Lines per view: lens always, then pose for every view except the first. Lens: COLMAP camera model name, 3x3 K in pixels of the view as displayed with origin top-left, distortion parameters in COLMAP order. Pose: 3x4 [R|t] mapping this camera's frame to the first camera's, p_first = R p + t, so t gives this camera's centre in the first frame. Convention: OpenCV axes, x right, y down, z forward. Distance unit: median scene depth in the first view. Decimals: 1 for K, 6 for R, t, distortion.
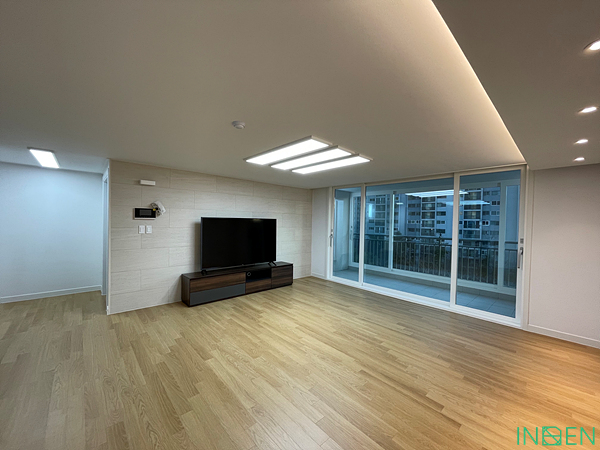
lens RADIAL K [[243.0, 0, 298.7], [0, 243.0, 226.2], [0, 0, 1]] dist [-0.001884, 0.000021]
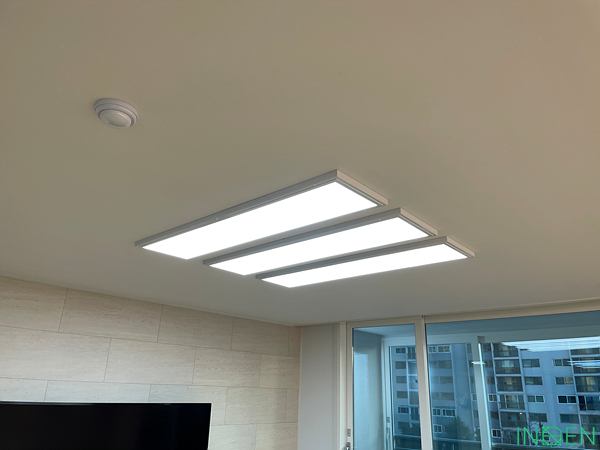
lens RADIAL K [[452.6, 0, 300.0], [0, 452.6, 225.0], [0, 0, 1]] dist [0.095098, -0.129490]
pose [[0.995758, 0.039907, 0.082909, -0.031424], [-0.007204, 0.932101, -0.362127, -0.041832], [-0.091731, 0.359994, 0.928434, 0.272199]]
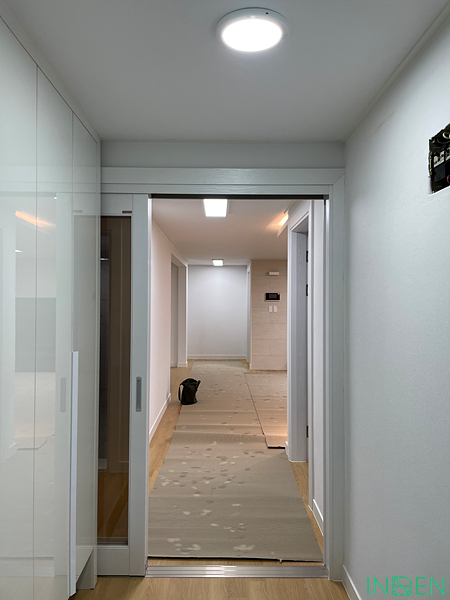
lens RADIAL K [[452.6, 0, 225.0], [0, 452.6, 300.0], [0, 0, 1]] dist [0.095098, -0.129490]
pose [[0.744558, -0.022212, -0.667188, 0.806801], [0.001536, 0.999501, -0.031561, 0.042444], [0.667556, 0.022474, 0.744221, -0.989760]]
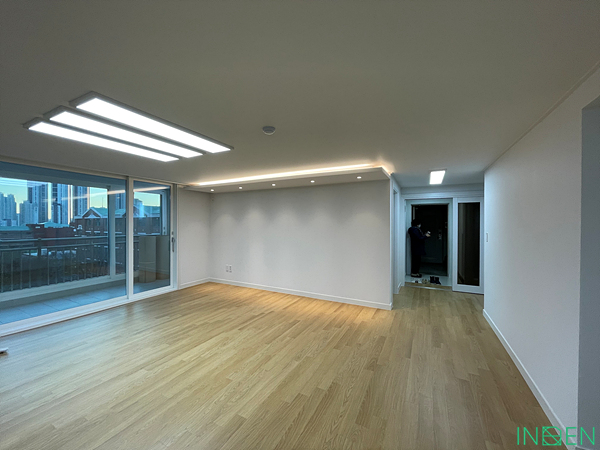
lens RADIAL K [[243.0, 0, 298.7], [0, 243.0, 226.2], [0, 0, 1]] dist [-0.001884, 0.000021]
pose [[-0.337062, -0.032171, 0.940933, -0.705238], [0.008695, 0.999267, 0.037280, -0.029961], [-0.941442, 0.020747, -0.336535, 0.693483]]
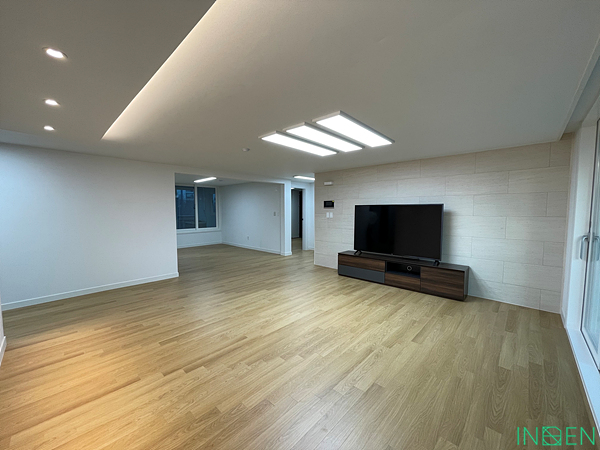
lens RADIAL K [[243.0, 0, 298.7], [0, 243.0, 226.2], [0, 0, 1]] dist [-0.001884, 0.000021]
pose [[0.070693, 0.046896, -0.996395, 0.838984], [-0.017532, 0.998798, 0.045765, 0.016680], [0.997344, 0.014233, 0.071430, 0.706416]]
